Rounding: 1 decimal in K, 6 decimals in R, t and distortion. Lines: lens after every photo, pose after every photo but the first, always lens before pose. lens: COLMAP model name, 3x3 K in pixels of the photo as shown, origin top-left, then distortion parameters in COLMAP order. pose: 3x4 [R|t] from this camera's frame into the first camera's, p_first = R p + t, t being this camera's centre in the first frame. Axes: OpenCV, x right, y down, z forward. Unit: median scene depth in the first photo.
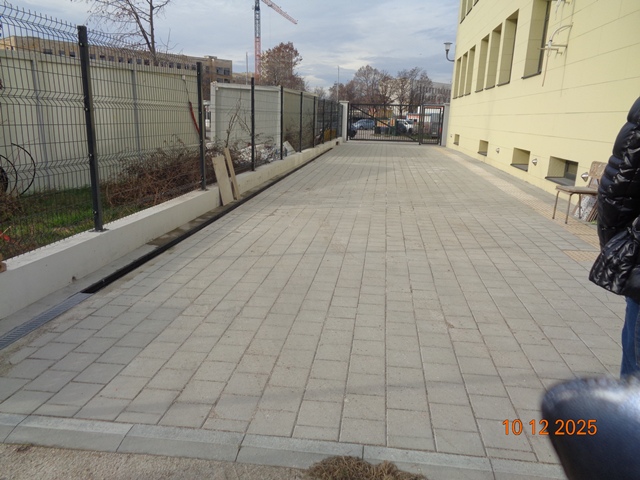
lens RADIAL K [[480.6, 0, 320.0], [0, 480.6, 240.0], [0, 0, 1]] dist [-0.003127, 0.004717]
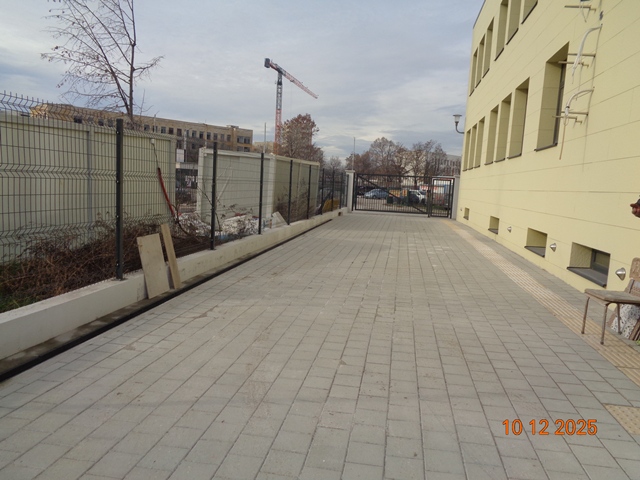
lens RADIAL K [[484.1, 0, 320.0], [0, 484.1, 240.0], [0, 0, 1]] dist [0.007500, 0.002425]
pose [[0.999188, 0.027423, -0.029522, 0.051788], [-0.031214, 0.990115, -0.136738, -0.036276], [0.025481, 0.137549, 0.990167, 0.119111]]
